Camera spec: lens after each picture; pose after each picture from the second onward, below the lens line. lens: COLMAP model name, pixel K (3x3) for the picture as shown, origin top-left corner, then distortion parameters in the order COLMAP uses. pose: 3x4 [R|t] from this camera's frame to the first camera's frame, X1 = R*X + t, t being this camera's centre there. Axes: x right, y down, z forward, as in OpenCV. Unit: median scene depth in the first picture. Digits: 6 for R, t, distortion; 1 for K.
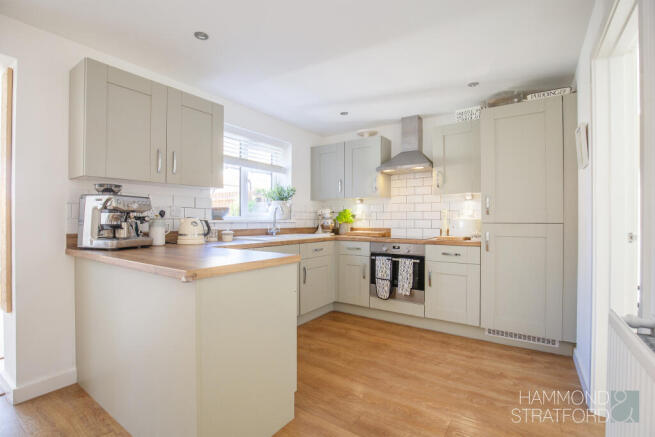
lens RADIAL K [[308.4, 0, 327.5], [0, 308.4, 218.5], [0, 0, 1]] dist [-0.024942, -0.000120]
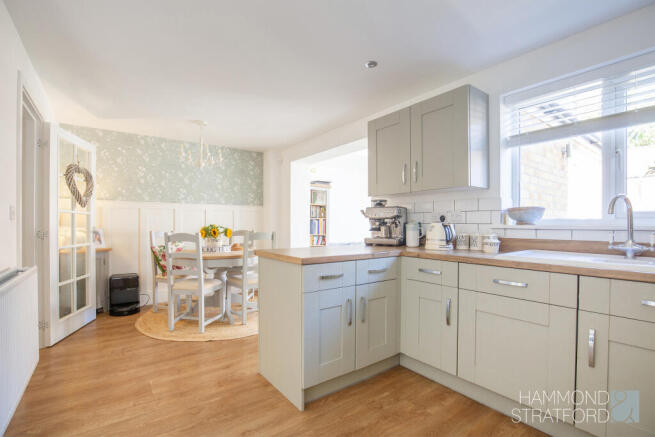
lens RADIAL K [[308.4, 0, 327.5], [0, 308.4, 218.5], [0, 0, 1]] dist [-0.024942, -0.000120]
pose [[-0.326158, -0.005551, -0.945299, 0.524133], [0.015456, 0.999818, -0.011203, -0.009428], [0.945189, -0.018264, -0.326013, 0.877320]]
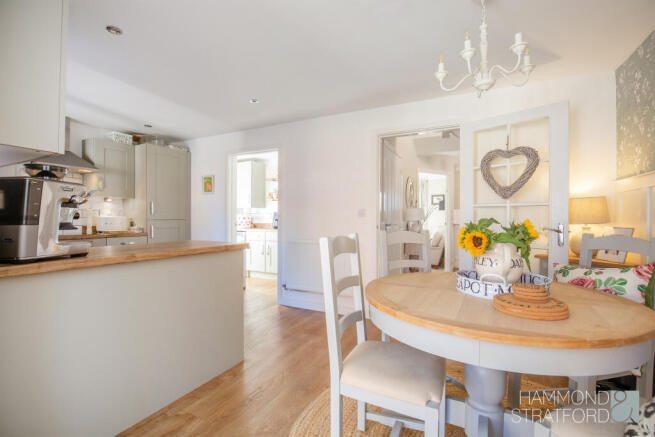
lens RADIAL K [[308.4, 0, 327.5], [0, 308.4, 218.5], [0, 0, 1]] dist [-0.024942, -0.000120]
pose [[-0.141959, 0.004158, 0.989864, -1.076945], [-0.010568, 0.999928, -0.005716, 0.005886], [-0.989816, -0.011272, -0.141905, 0.338085]]
